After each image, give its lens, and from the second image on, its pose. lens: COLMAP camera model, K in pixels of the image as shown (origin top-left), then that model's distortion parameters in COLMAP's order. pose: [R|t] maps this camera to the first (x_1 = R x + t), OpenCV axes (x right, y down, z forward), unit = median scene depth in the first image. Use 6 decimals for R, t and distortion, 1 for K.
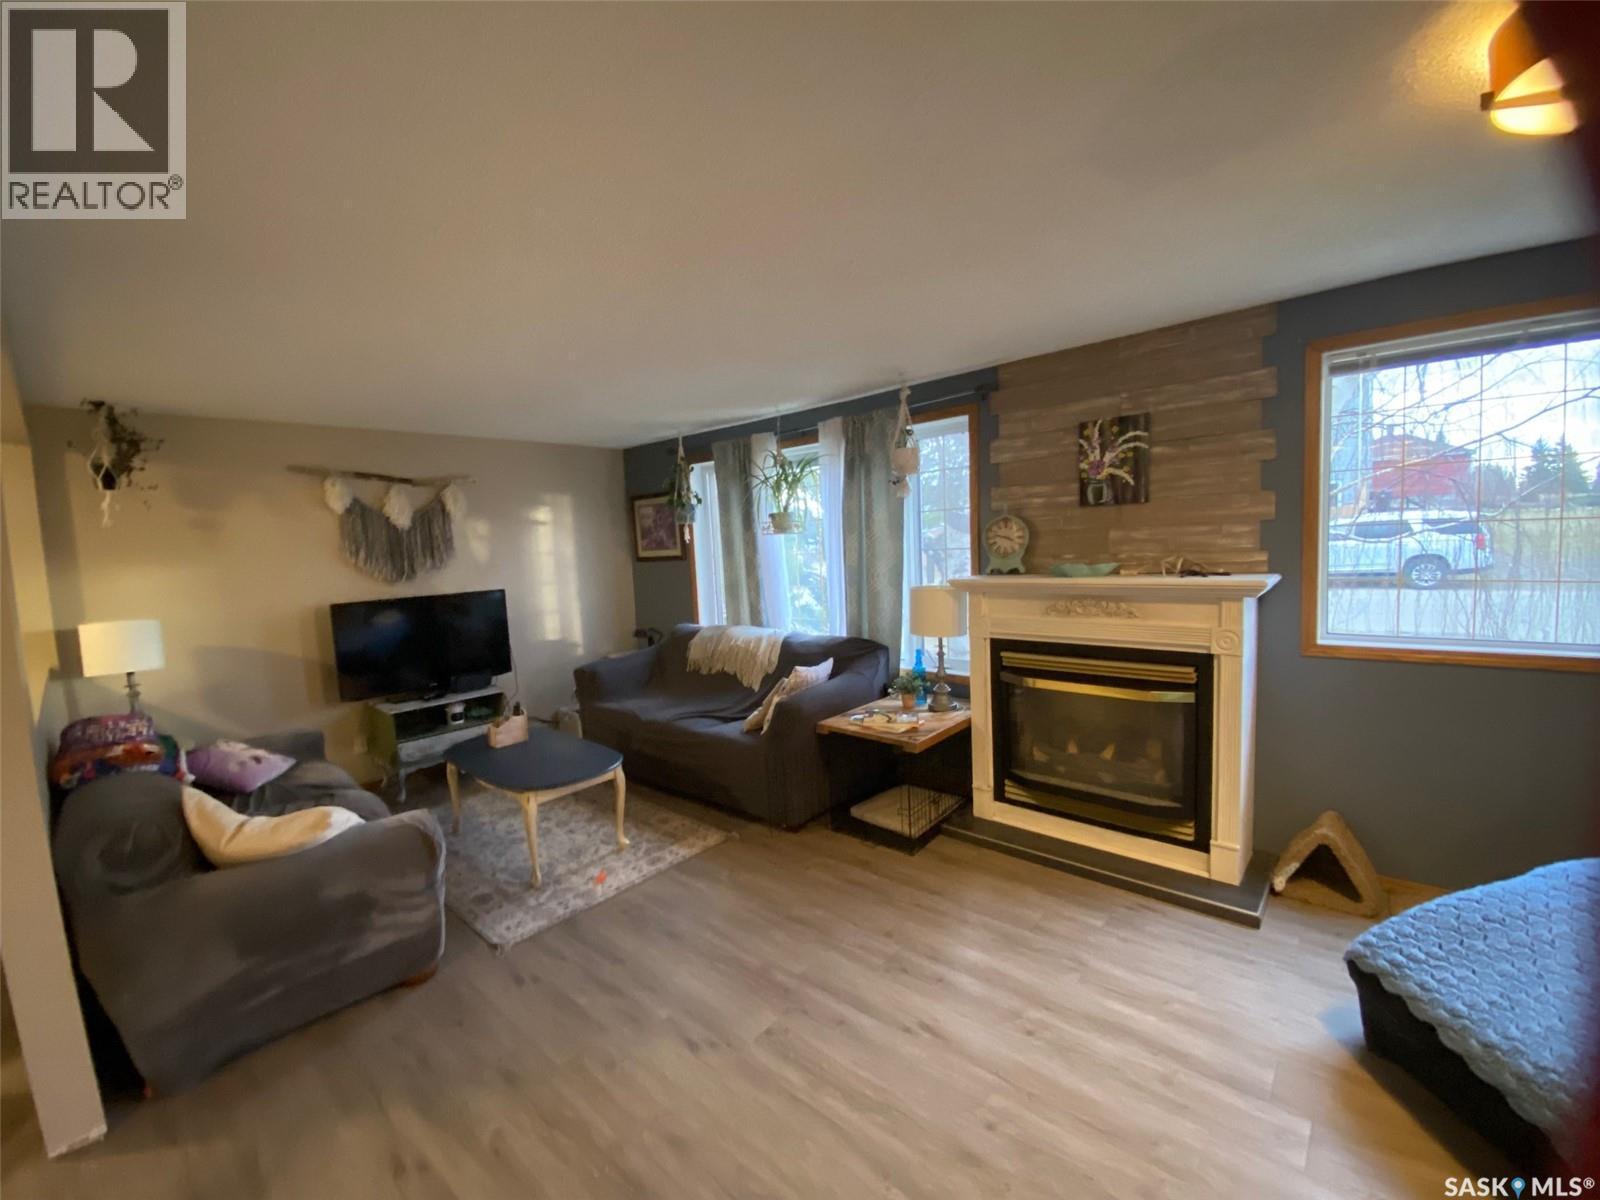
lens RADIAL K [[645.4, 0, 804.9], [0, 645.4, 603.6], [0, 0, 1]] dist [-0.003846, -0.011291]
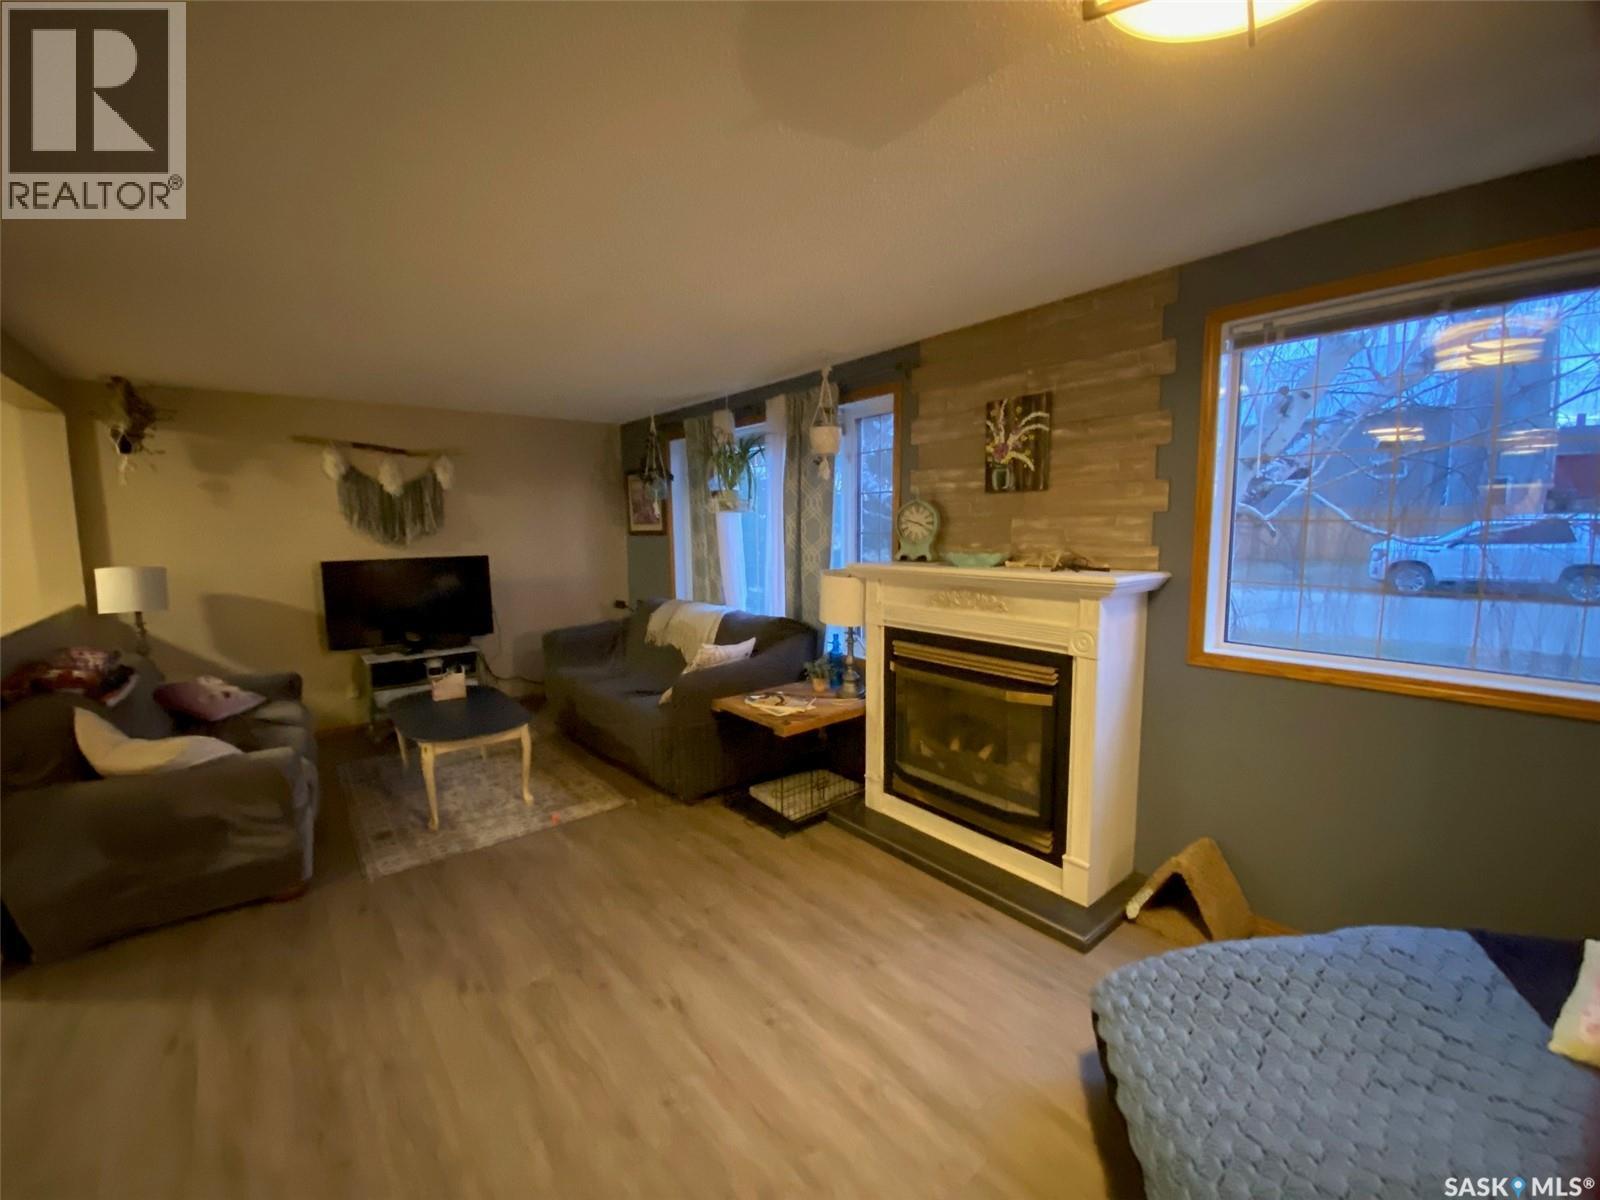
lens RADIAL K [[645.4, 0, 810.8], [0, 645.4, 602.3], [0, 0, 1]] dist [-0.003846, -0.011291]
pose [[0.988751, 0.052923, -0.139898, 0.324046], [-0.049188, 0.998338, 0.030029, -0.005901], [0.141254, -0.022810, 0.989711, 0.027700]]
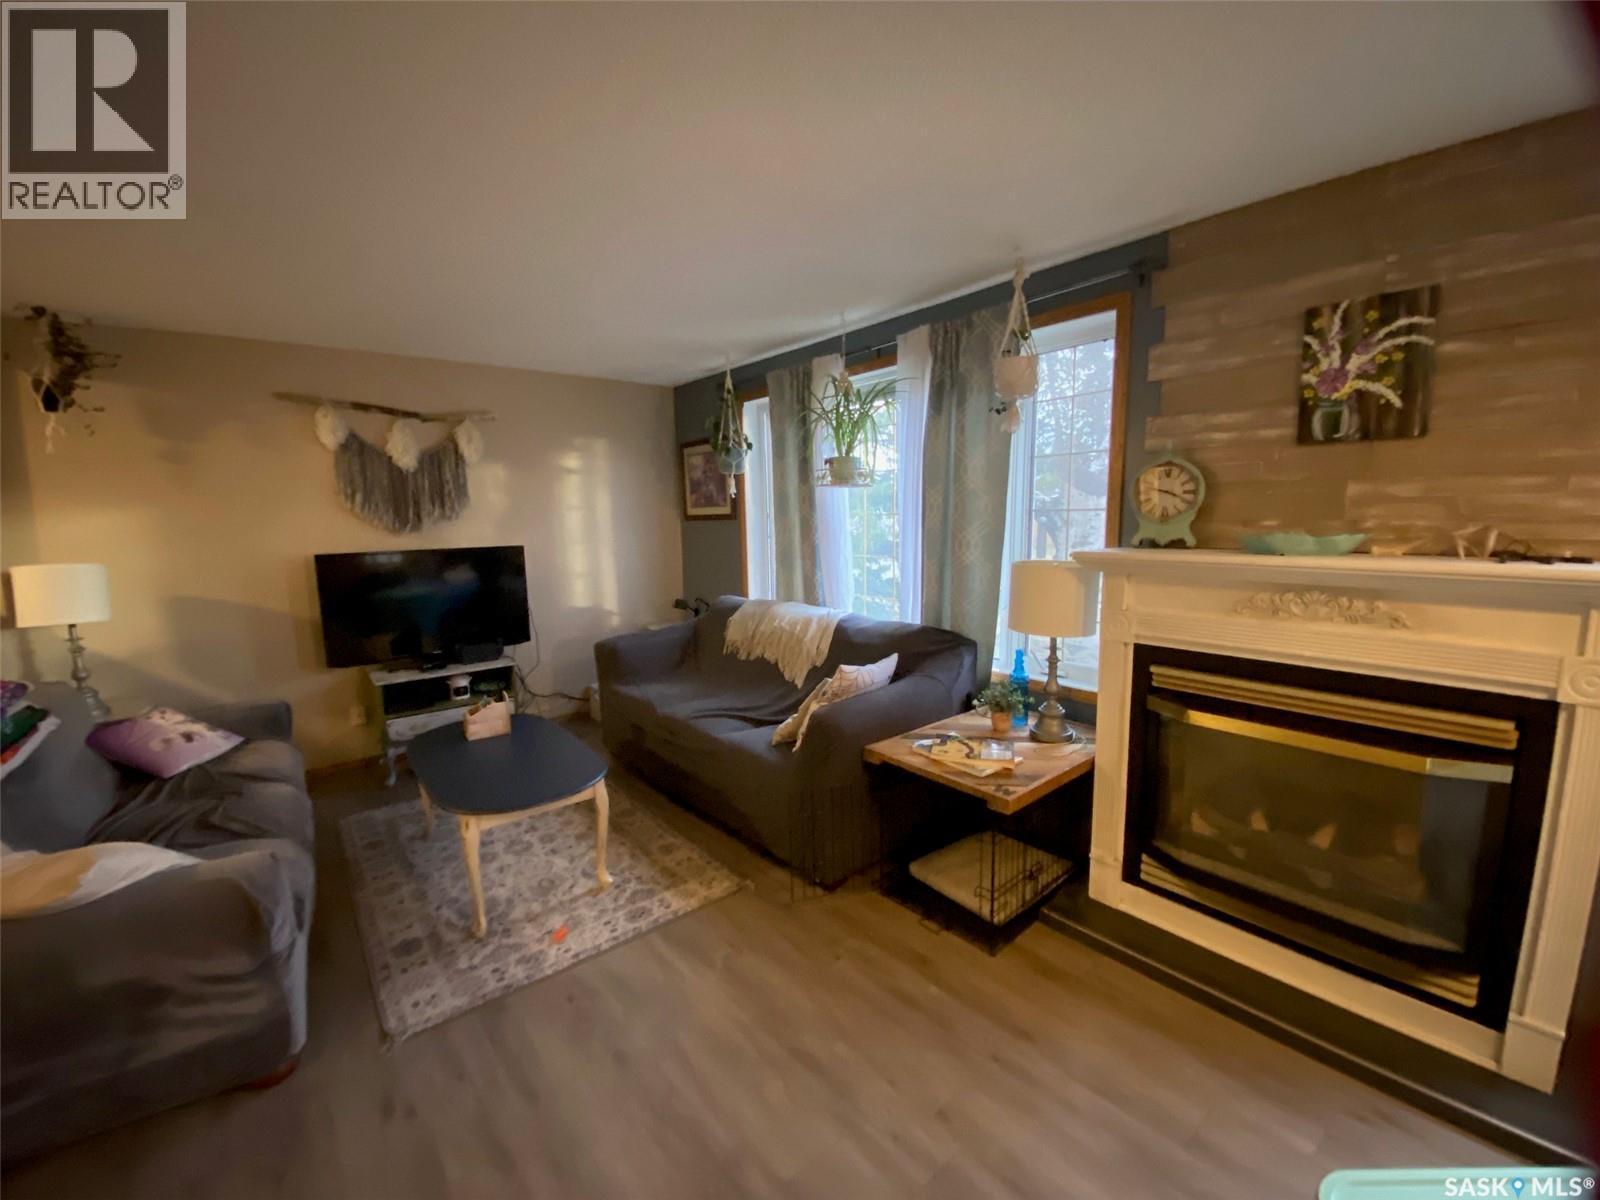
lens RADIAL K [[645.4, 0, 804.8], [0, 645.4, 603.8], [0, 0, 1]] dist [-0.003846, -0.011291]
pose [[0.987987, 0.049605, -0.146358, 0.050972], [-0.043094, 0.997949, 0.047327, -0.003314], [0.148406, -0.040451, 0.988099, 0.309244]]
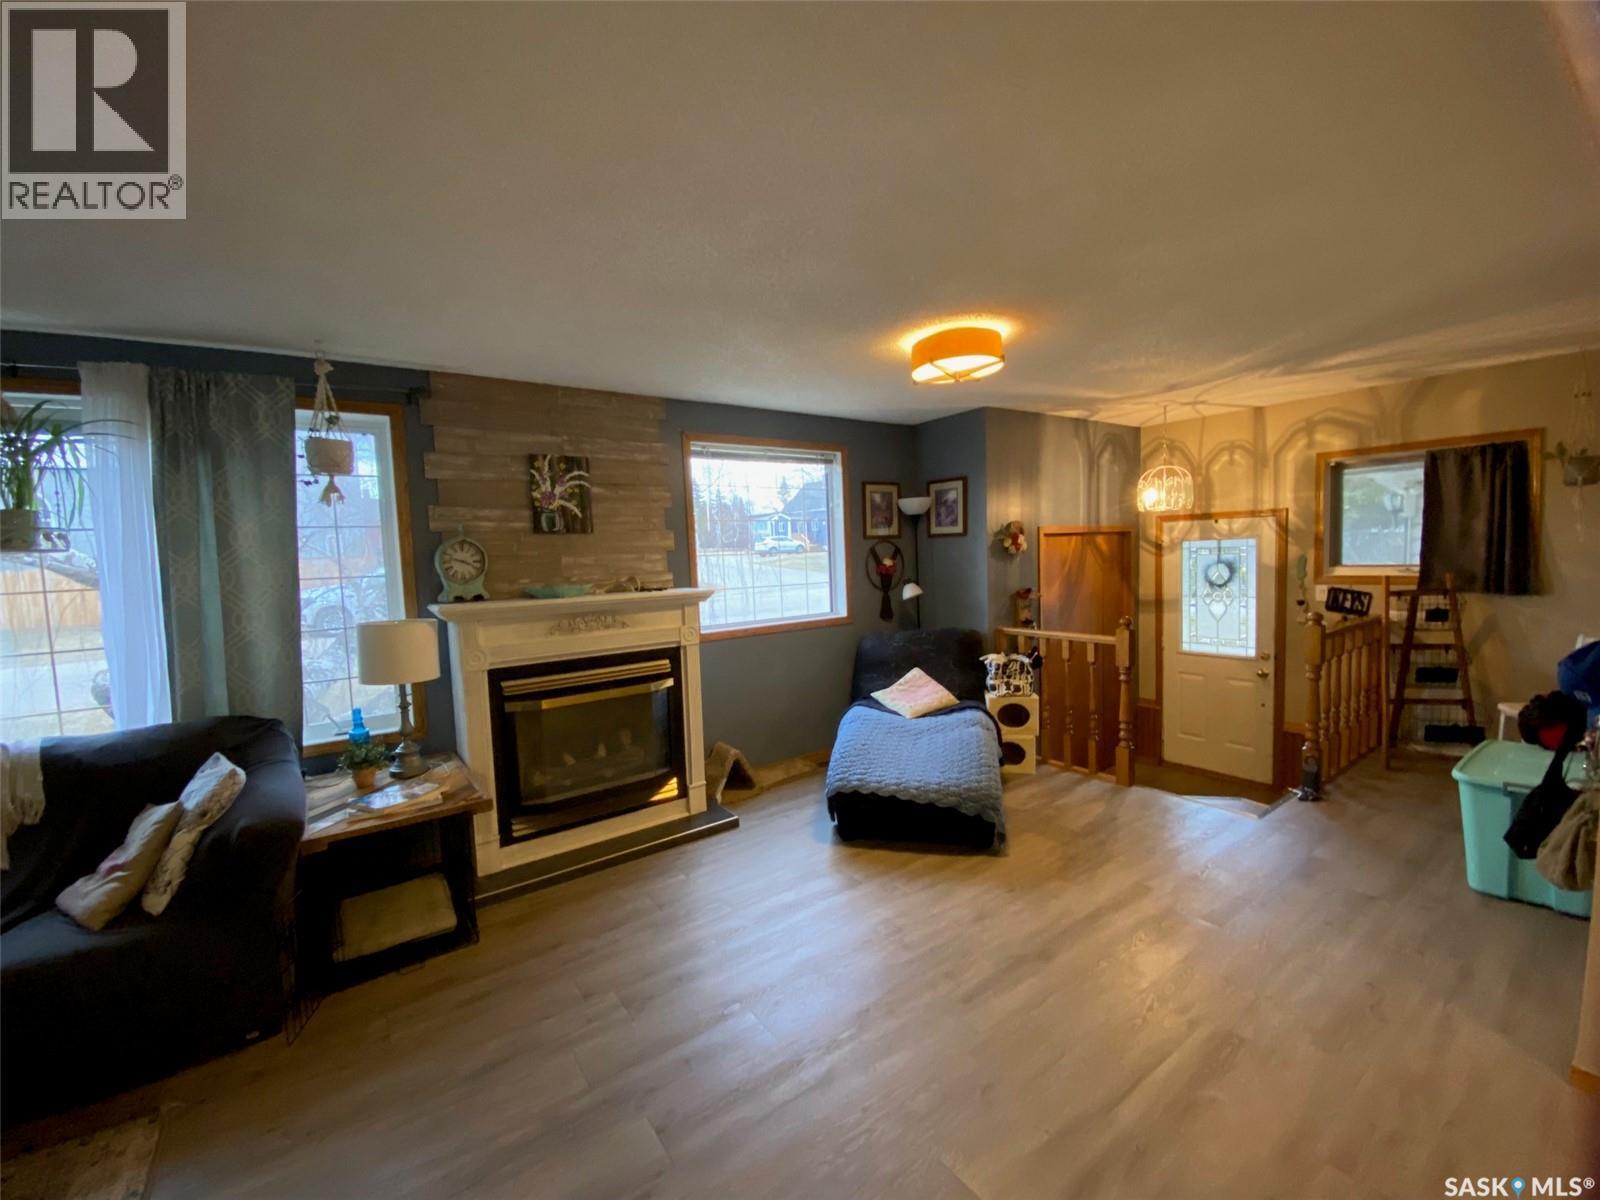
lens RADIAL K [[645.4, 0, 809.2], [0, 645.4, 597.0], [0, 0, 1]] dist [-0.003846, -0.011291]
pose [[0.211885, -0.026385, 0.976938, -0.521637], [0.117899, 0.993025, 0.001249, 0.004498], [-0.970157, 0.114915, 0.213518, 0.364758]]
